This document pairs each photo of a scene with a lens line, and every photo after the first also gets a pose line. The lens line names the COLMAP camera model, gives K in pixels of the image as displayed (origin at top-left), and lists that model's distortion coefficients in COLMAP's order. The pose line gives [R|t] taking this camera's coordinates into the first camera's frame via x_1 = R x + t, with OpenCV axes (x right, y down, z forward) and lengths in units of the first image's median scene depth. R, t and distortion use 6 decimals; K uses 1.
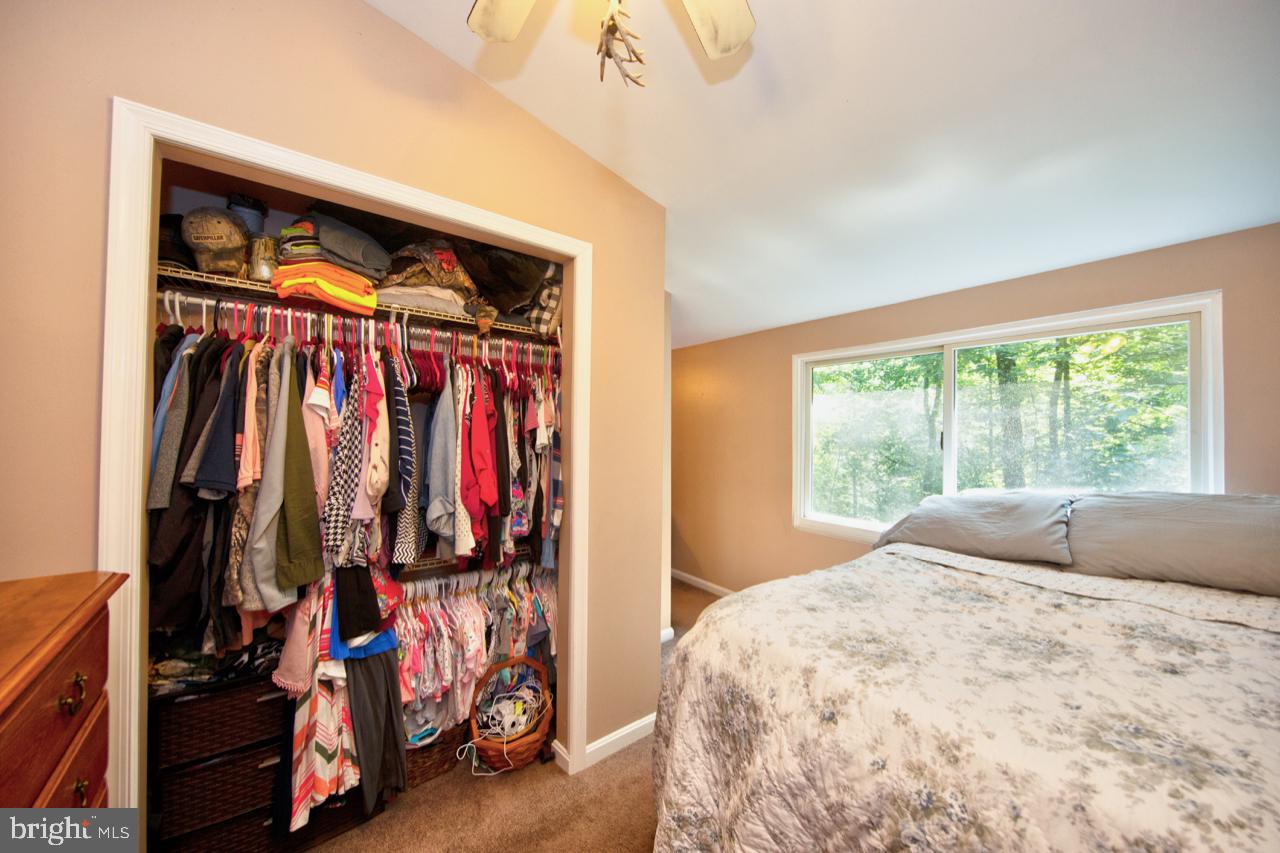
lens RADIAL K [[458.5, 0, 641.8], [0, 458.5, 423.3], [0, 0, 1]] dist [-0.009544, 0.000016]
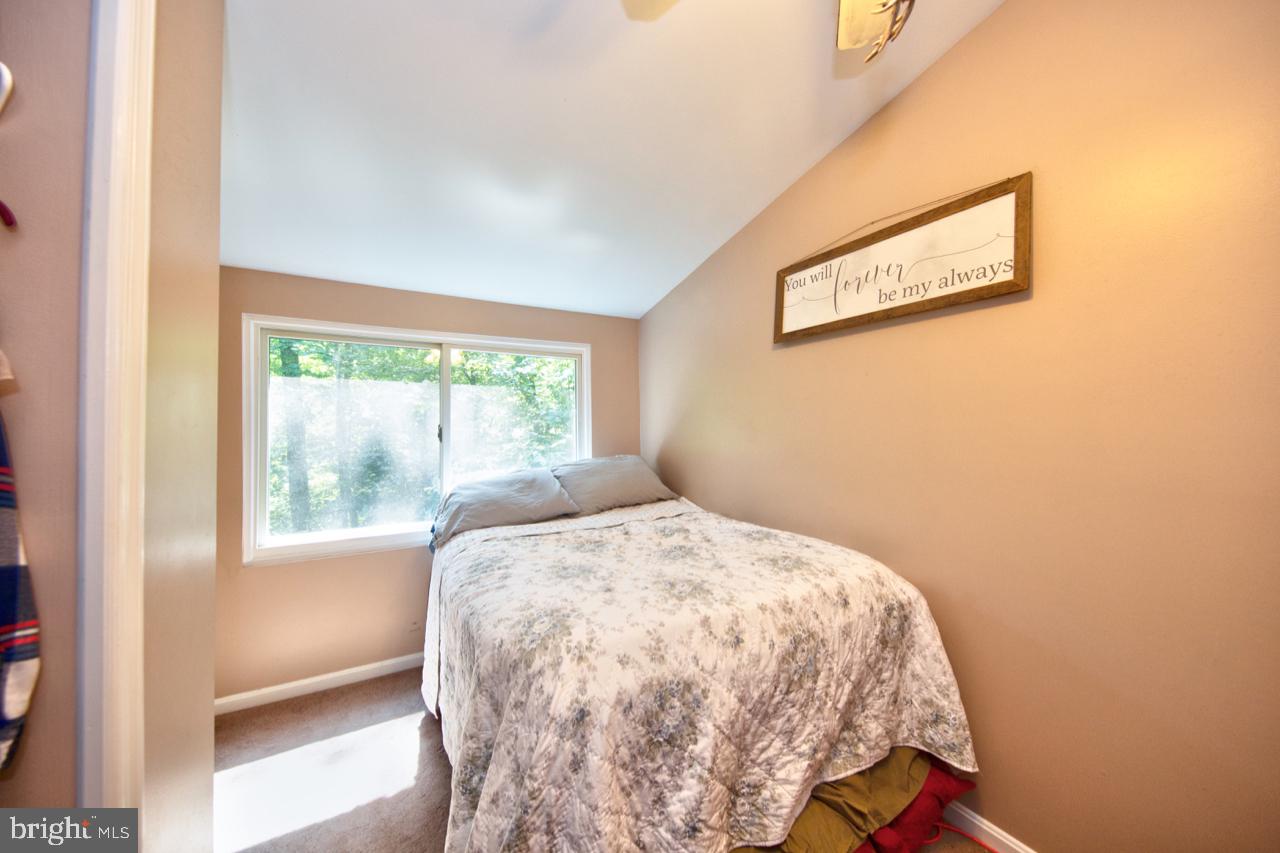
lens RADIAL K [[441.6, 0, 635.6], [0, 441.6, 428.8], [0, 0, 1]] dist [0.001302, -0.001427]
pose [[0.146234, -0.005936, 0.989232, -0.720644], [-0.000752, 0.999981, 0.006112, 0.048891], [-0.989250, -0.001638, 0.146226, 0.964022]]
